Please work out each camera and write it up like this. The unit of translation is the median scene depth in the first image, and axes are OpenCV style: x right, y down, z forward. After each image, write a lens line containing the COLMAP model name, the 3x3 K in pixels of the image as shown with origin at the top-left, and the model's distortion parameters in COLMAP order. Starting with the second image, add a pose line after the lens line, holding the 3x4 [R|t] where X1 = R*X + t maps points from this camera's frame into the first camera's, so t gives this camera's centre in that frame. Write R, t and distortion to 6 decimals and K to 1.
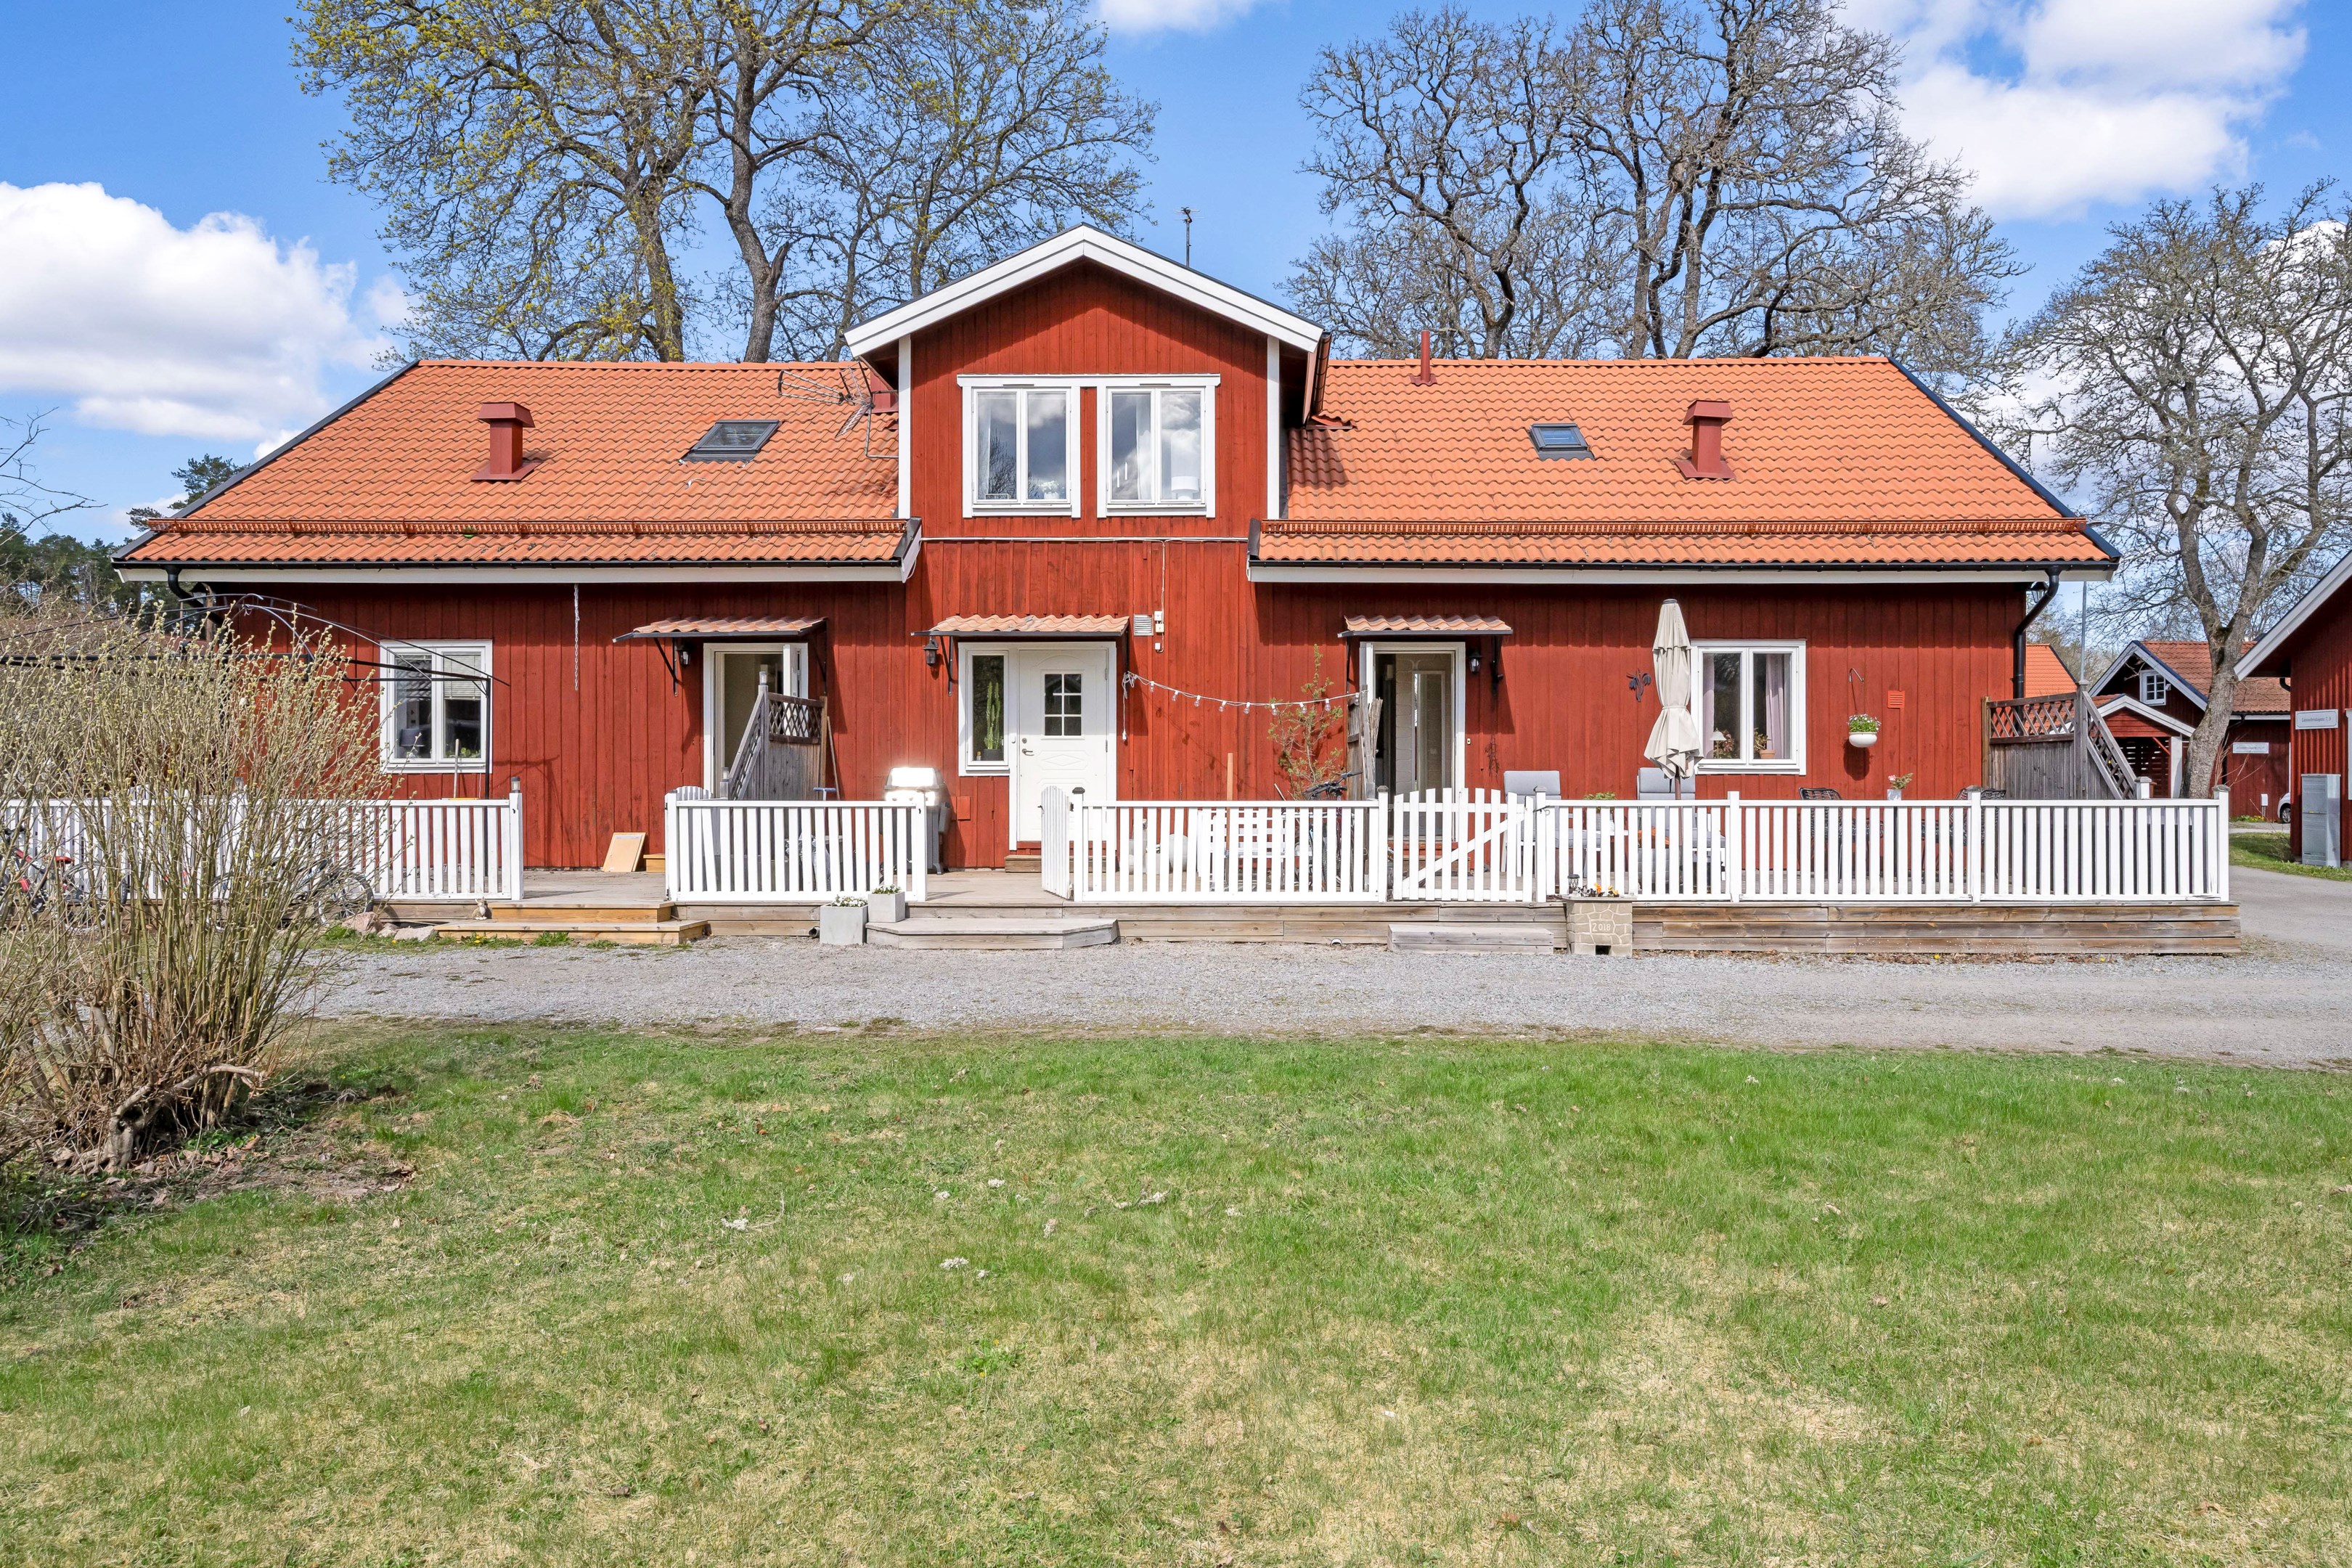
lens RADIAL K [[1581.3, 0, 1176.0], [0, 1581.3, 784.0], [0, 0, 1]] dist [-0.002348, -0.000249]
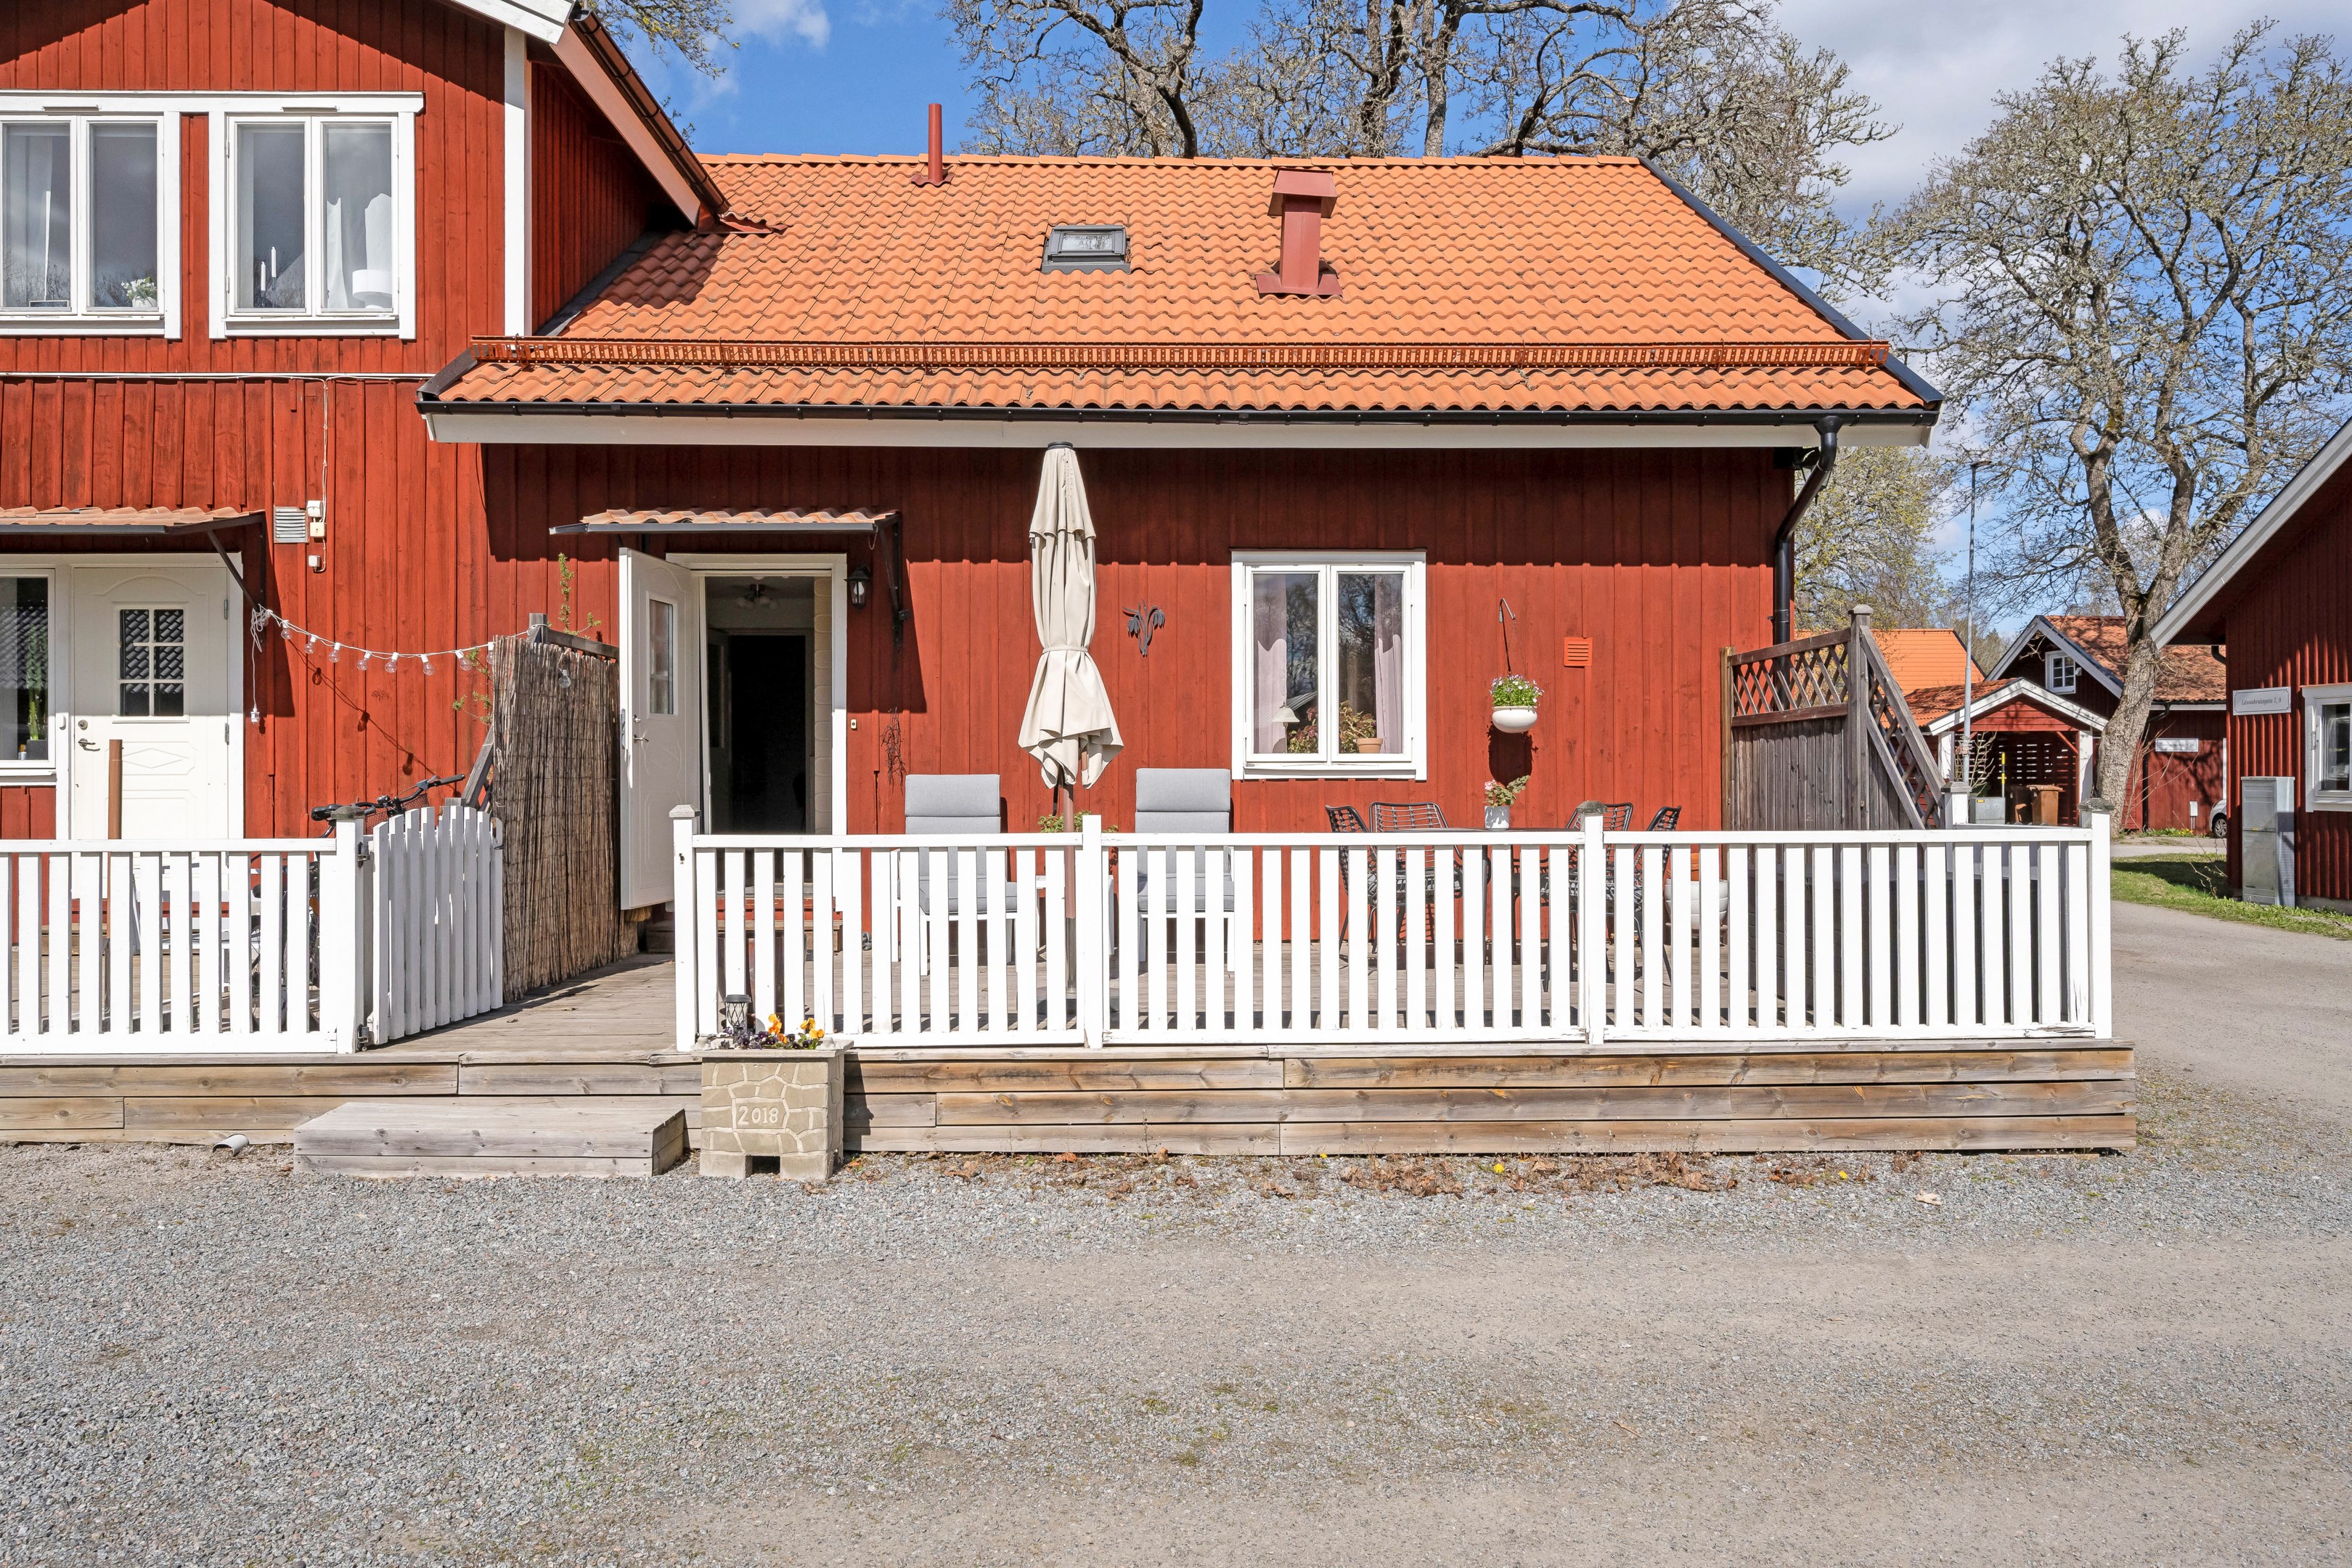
lens RADIAL K [[1606.5, 0, 1176.0], [0, 1606.5, 784.0], [0, 0, 1]] dist [0.006822, -0.017172]
pose [[0.999310, -0.003275, 0.037000, 0.280257], [0.003455, 0.999982, -0.004817, -0.001750], [-0.036983, 0.004942, 0.999304, 0.401312]]
